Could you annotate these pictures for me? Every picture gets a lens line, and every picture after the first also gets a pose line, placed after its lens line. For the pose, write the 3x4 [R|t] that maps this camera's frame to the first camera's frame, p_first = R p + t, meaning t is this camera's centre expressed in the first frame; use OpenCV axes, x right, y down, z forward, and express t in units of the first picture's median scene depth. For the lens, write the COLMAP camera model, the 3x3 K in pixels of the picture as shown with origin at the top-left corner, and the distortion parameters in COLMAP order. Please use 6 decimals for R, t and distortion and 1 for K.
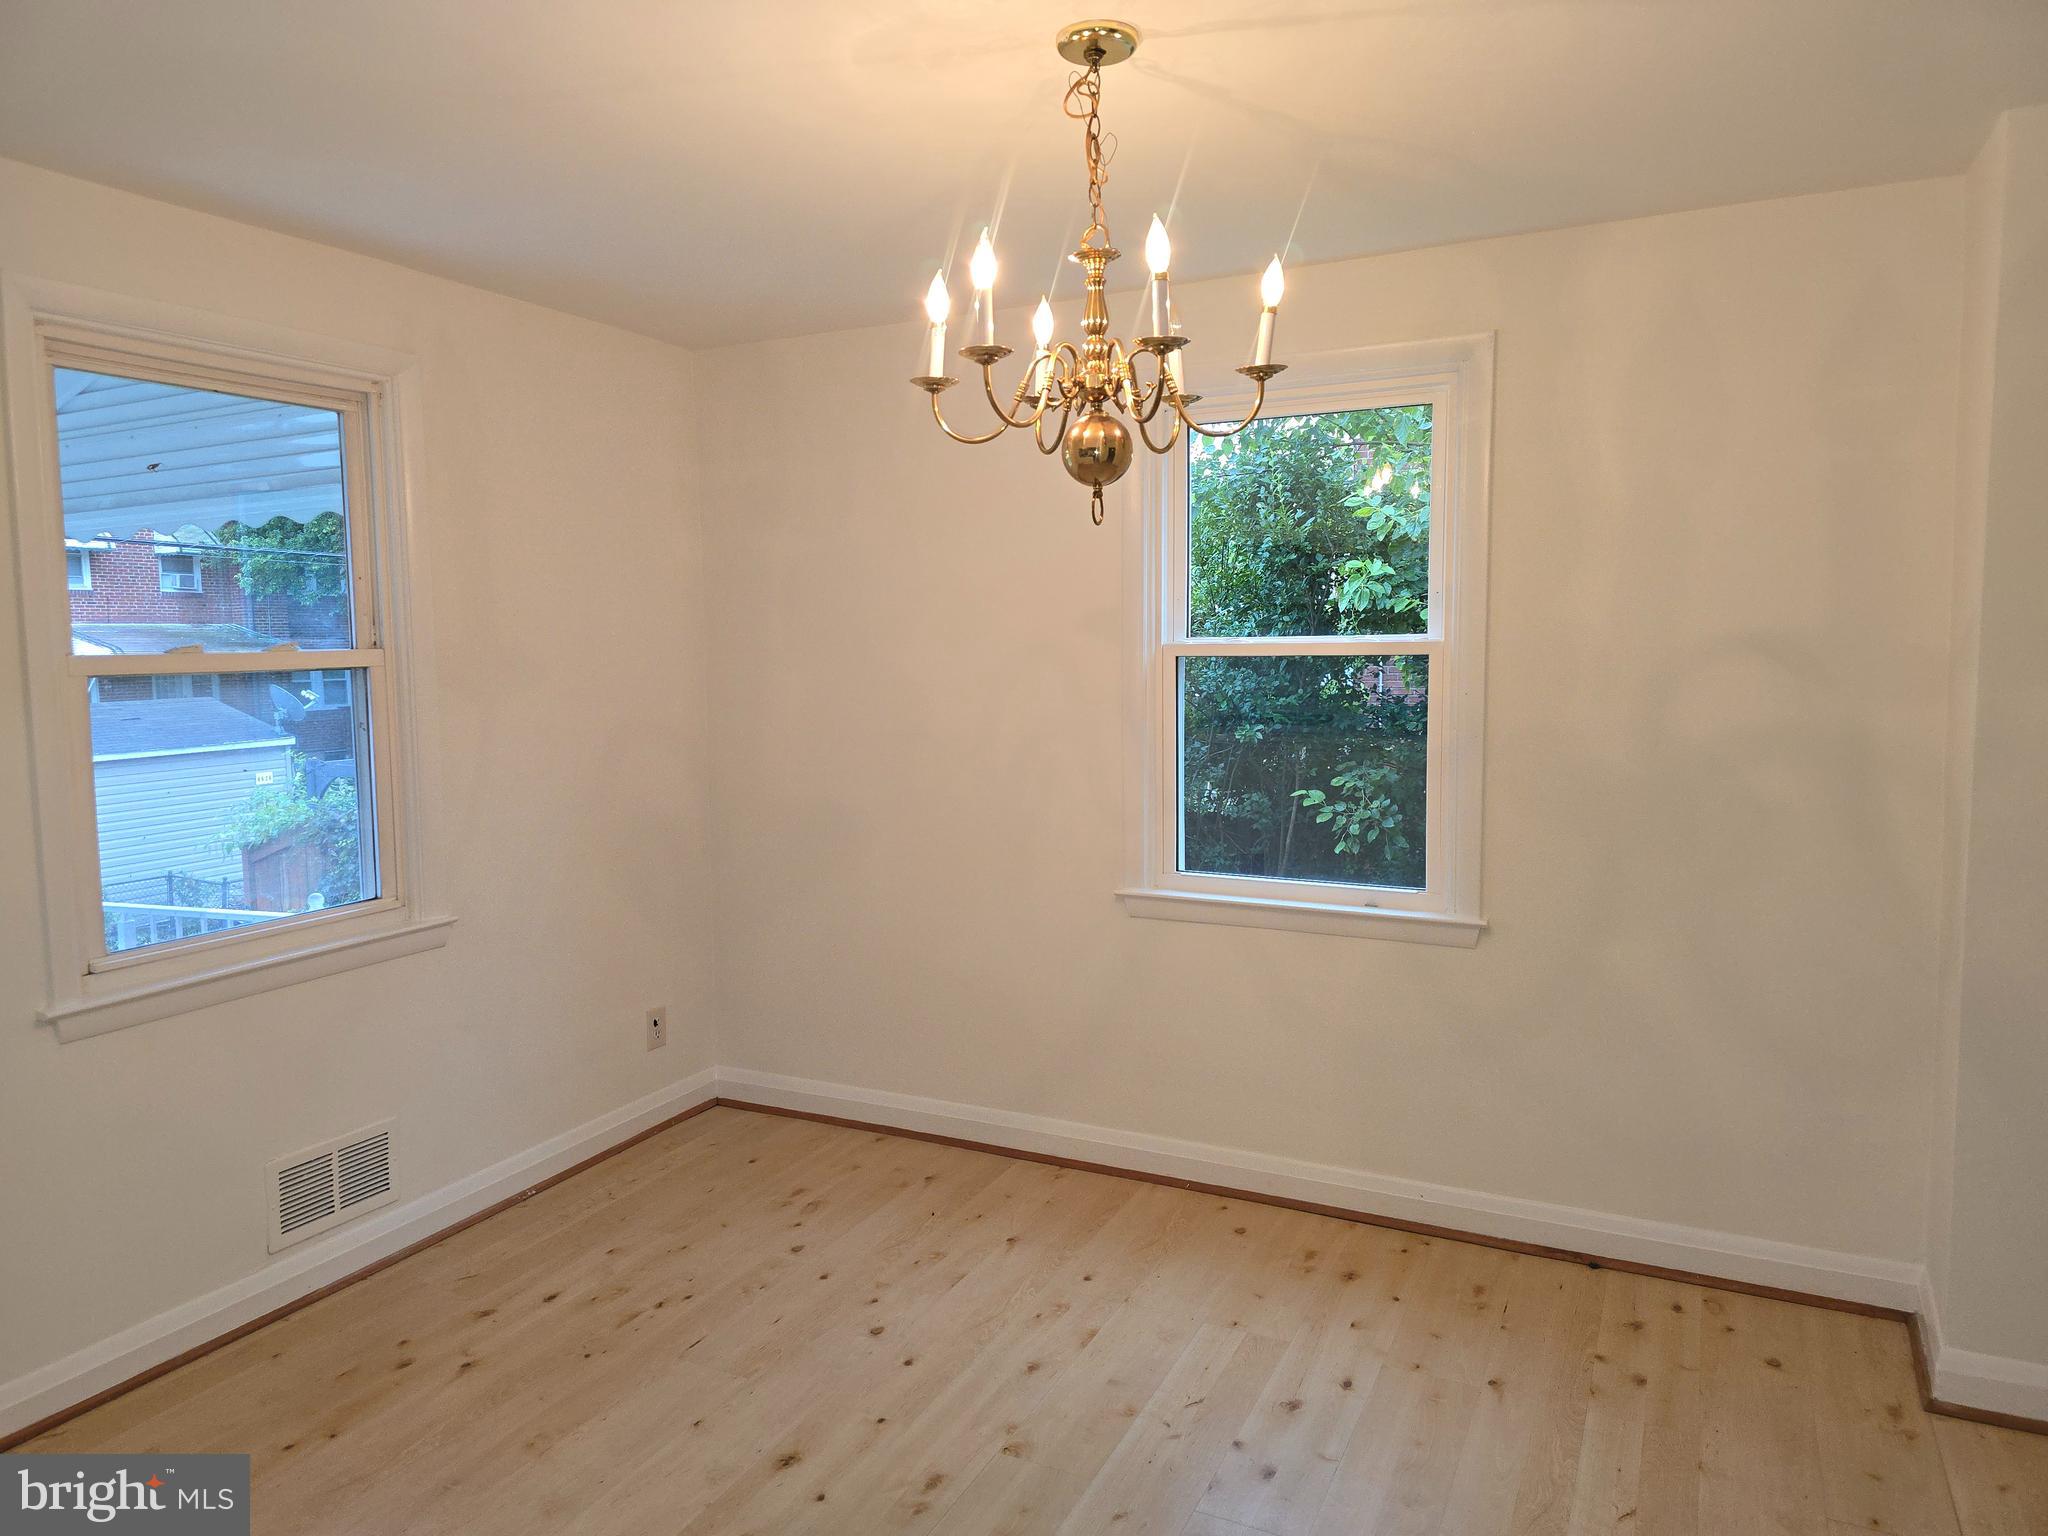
lens RADIAL K [[1368.3, 0, 997.9], [0, 1368.3, 751.2], [0, 0, 1]] dist [0.054295, -0.046472]
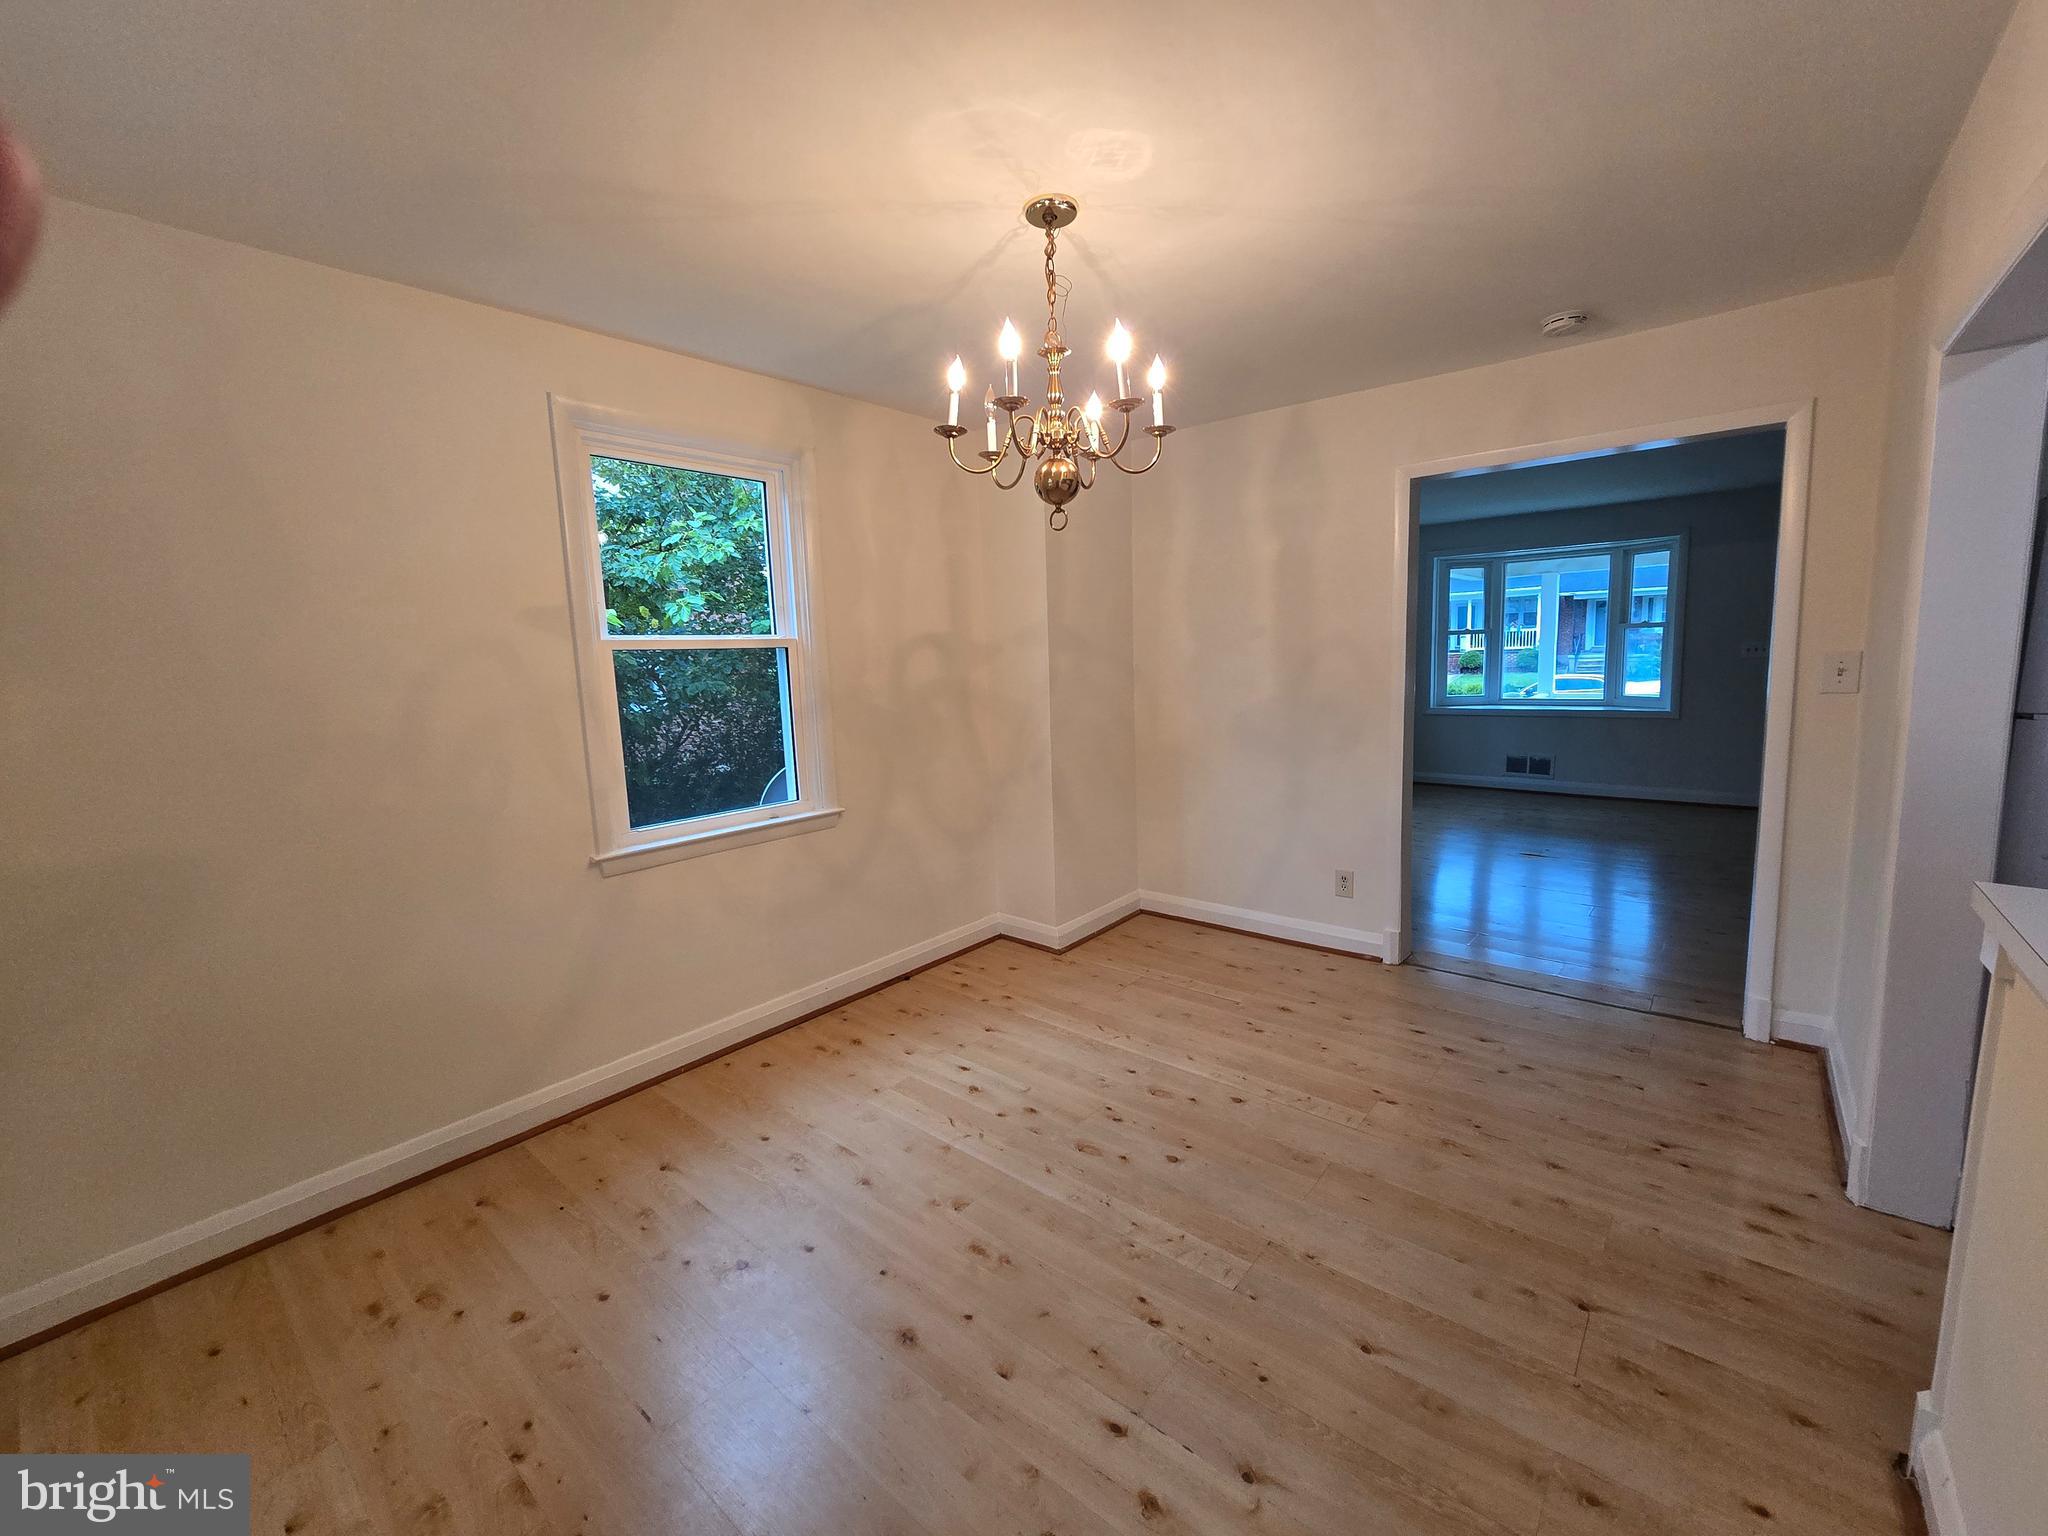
lens RADIAL K [[831.8, 0, 1036.4], [0, 831.8, 764.9], [0, 0, 1]] dist [-0.000007, -0.001811]
pose [[0.217842, -0.125131, 0.967929, -0.610618], [0.115307, 0.988101, 0.101787, -0.003299], [-0.969149, 0.089435, 0.229679, 0.590953]]
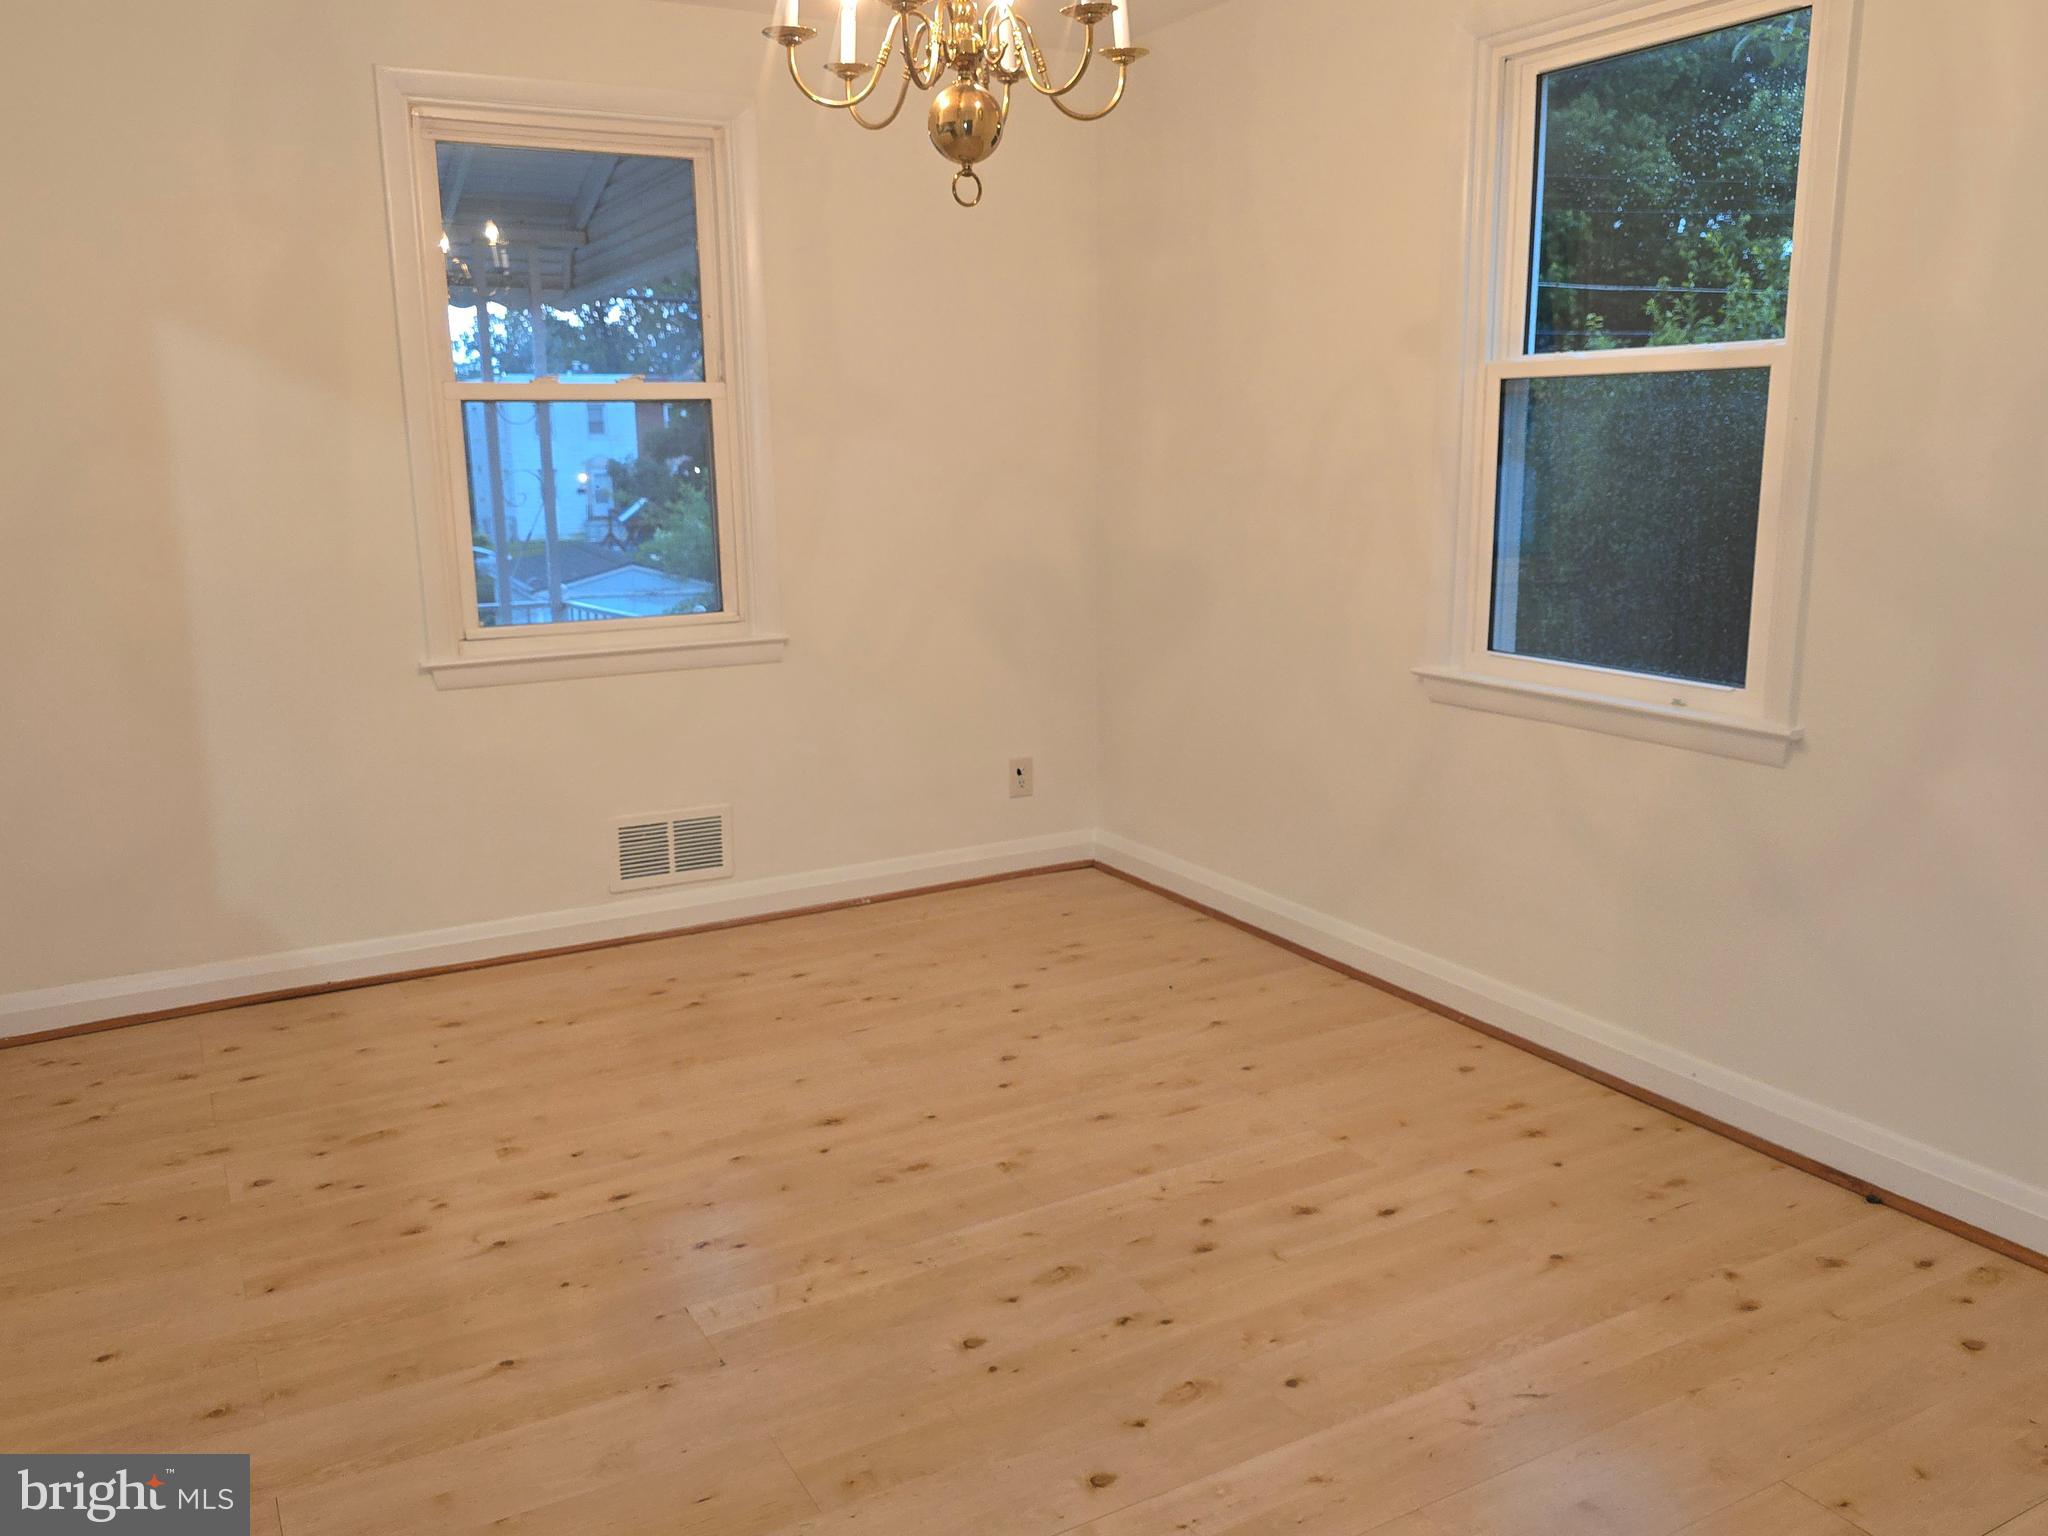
lens RADIAL K [[1603.4, 0, 1004.0], [0, 1603.4, 765.6], [0, 0, 1]] dist [0.052683, -0.059013]
pose [[0.829208, 0.114763, -0.547032, 0.527056], [-0.044164, 0.989087, 0.140557, 0.041326], [0.557193, -0.092392, 0.825227, 0.043995]]
